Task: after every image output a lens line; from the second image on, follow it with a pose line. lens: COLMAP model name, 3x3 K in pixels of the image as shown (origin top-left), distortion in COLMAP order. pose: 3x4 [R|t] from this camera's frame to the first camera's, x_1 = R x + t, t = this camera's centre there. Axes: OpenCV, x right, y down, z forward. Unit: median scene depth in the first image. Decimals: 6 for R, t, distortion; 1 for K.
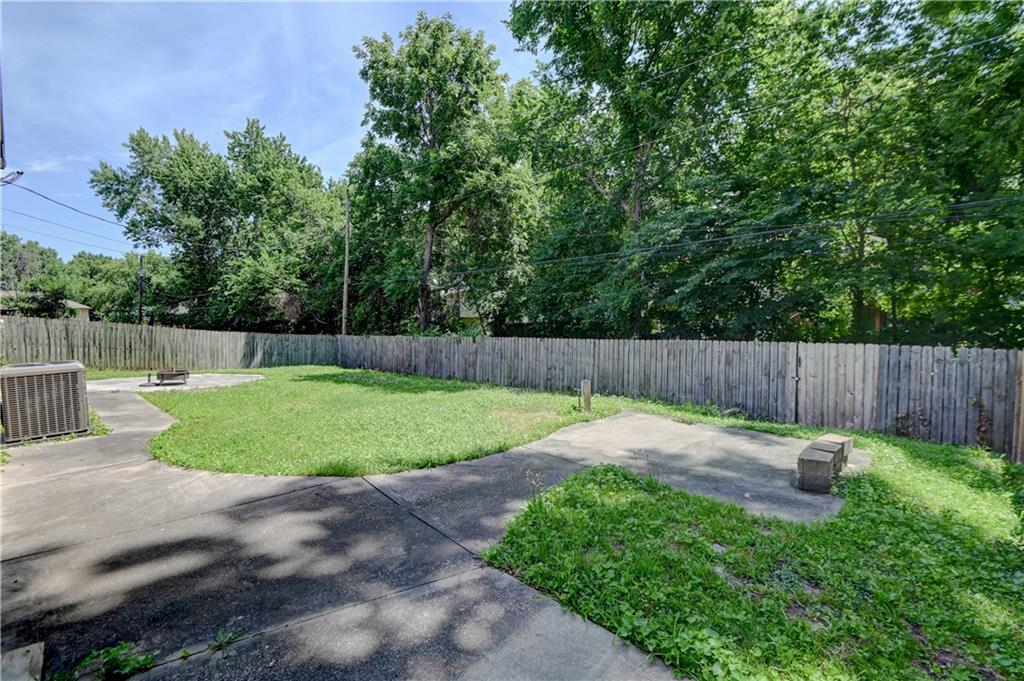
lens RADIAL K [[478.3, 0, 519.6], [0, 478.3, 347.9], [0, 0, 1]] dist [-0.007481, -0.002040]
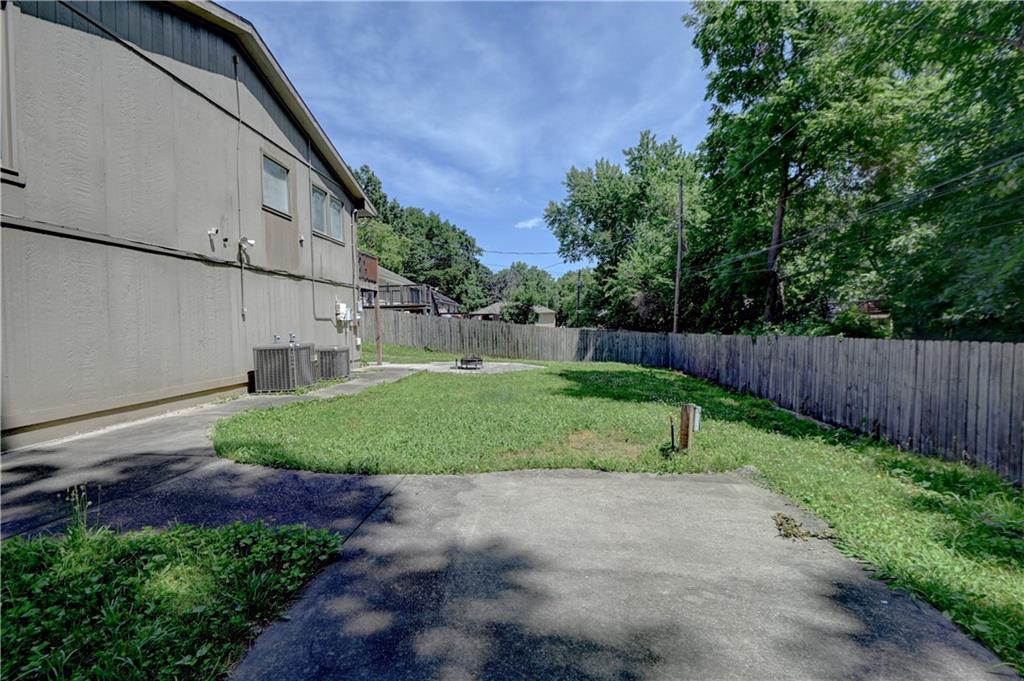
lens RADIAL K [[478.3, 0, 508.4], [0, 478.3, 347.7], [0, 0, 1]] dist [-0.007481, -0.002040]
pose [[0.627067, 0.036334, -0.778118, 0.172293], [-0.039926, 0.999098, 0.014478, 0.000602], [0.777942, 0.021988, 0.627952, 0.180019]]
